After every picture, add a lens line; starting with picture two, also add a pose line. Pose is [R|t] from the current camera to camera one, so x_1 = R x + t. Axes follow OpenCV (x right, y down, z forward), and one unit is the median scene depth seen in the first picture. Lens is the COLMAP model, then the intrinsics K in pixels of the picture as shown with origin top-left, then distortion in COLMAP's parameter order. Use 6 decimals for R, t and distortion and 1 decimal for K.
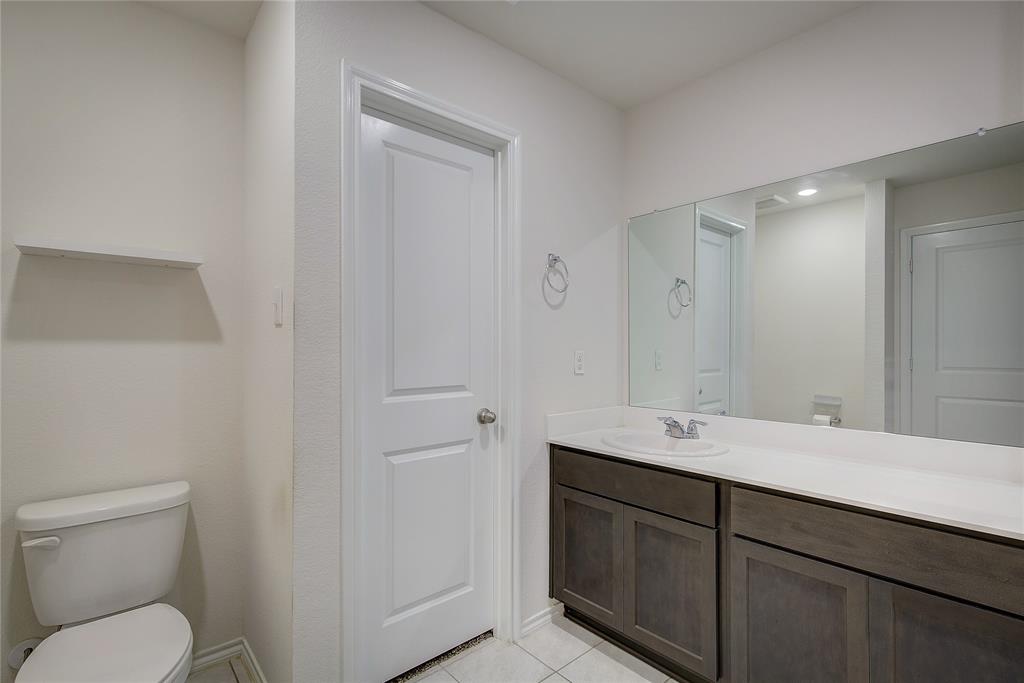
lens RADIAL K [[469.4, 0, 503.5], [0, 469.4, 351.2], [0, 0, 1]] dist [0.001594, 0.001587]
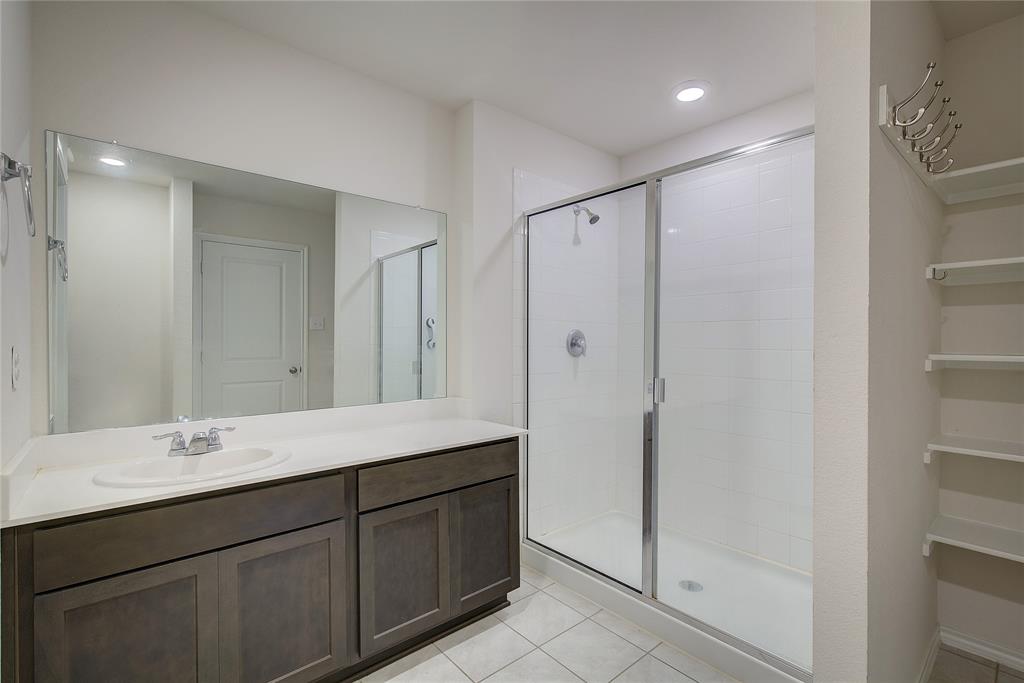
lens RADIAL K [[469.4, 0, 506.0], [0, 469.4, 346.5], [0, 0, 1]] dist [0.001594, 0.001587]
pose [[0.002041, -0.014182, 0.999897, -0.587339], [0.003779, 0.999892, 0.014174, -0.010209], [-0.999991, 0.003750, 0.002094, 0.659521]]
